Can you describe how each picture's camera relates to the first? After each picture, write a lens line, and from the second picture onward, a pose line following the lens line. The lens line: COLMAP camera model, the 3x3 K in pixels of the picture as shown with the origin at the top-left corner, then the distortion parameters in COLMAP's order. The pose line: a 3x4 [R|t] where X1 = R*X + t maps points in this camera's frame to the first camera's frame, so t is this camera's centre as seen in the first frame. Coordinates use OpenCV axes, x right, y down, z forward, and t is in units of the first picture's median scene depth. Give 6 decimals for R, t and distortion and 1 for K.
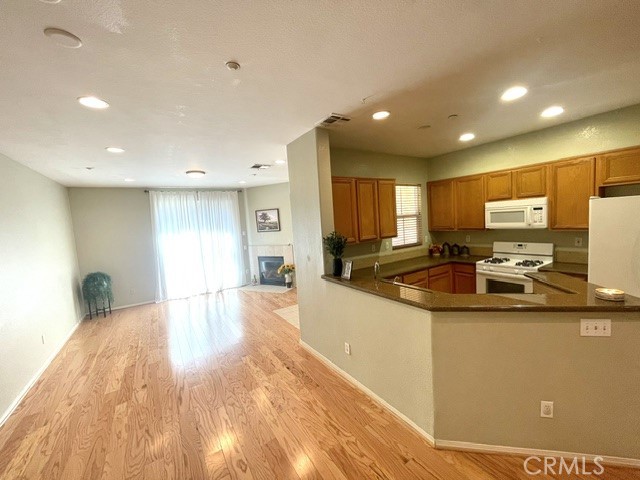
lens RADIAL K [[257.0, 0, 319.7], [0, 257.0, 238.0], [0, 0, 1]] dist [-0.000997, -0.000180]
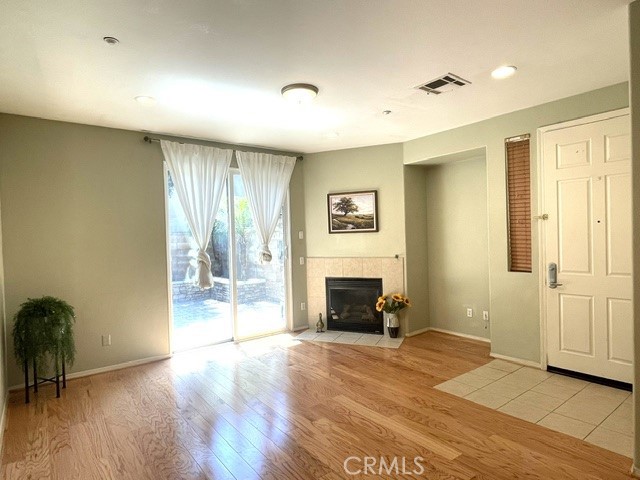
lens RADIAL K [[373.5, 0, 314.4], [0, 373.5, 241.0], [0, 0, 1]] dist [0.004798, -0.000049]
pose [[0.996973, 0.038116, 0.067769, -0.516626], [-0.033722, 0.997325, -0.064844, 0.072054], [-0.070060, 0.062362, 0.995592, 0.341931]]
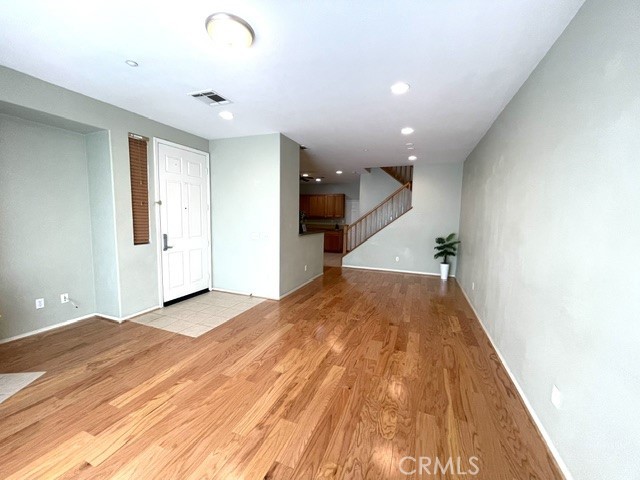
lens RADIAL K [[259.3, 0, 318.9], [0, 259.3, 240.0], [0, 0, 1]] dist [-0.001305, -0.000254]
pose [[-0.573020, -0.023664, 0.819200, -0.928718], [0.082052, 0.992904, 0.086076, 0.036712], [-0.815424, 0.116540, -0.567012, 1.209763]]
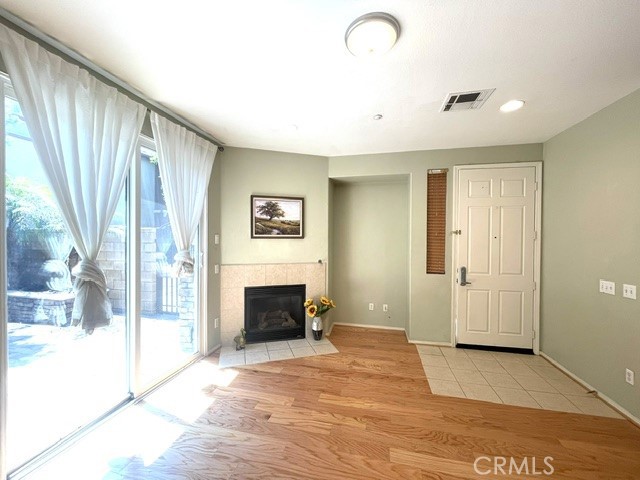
lens RADIAL K [[259.3, 0, 318.9], [0, 259.3, 240.0], [0, 0, 1]] dist [-0.001305, -0.000254]
pose [[0.722494, 0.067856, 0.688039, -0.782782], [-0.003020, 0.995472, -0.095004, 0.044439], [-0.691370, 0.066562, 0.719428, 0.868161]]
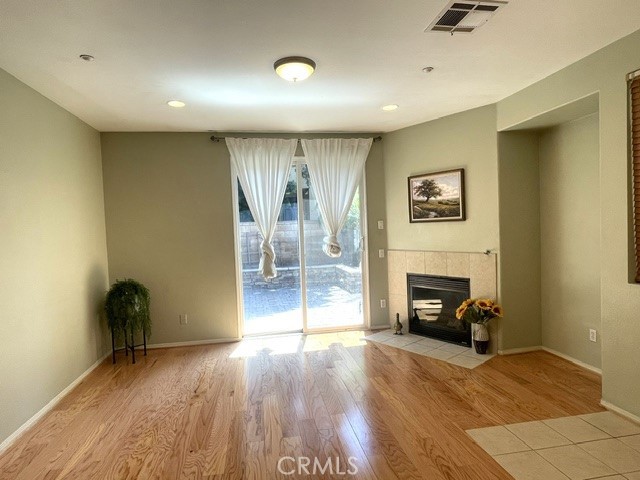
lens RADIAL K [[373.5, 0, 314.4], [0, 373.5, 241.0], [0, 0, 1]] dist [0.004798, -0.000049]
pose [[0.916672, 0.047866, -0.396763, -0.204322], [-0.053307, 0.998575, -0.002690, 0.034387], [0.396069, 0.023616, 0.917917, 0.480888]]
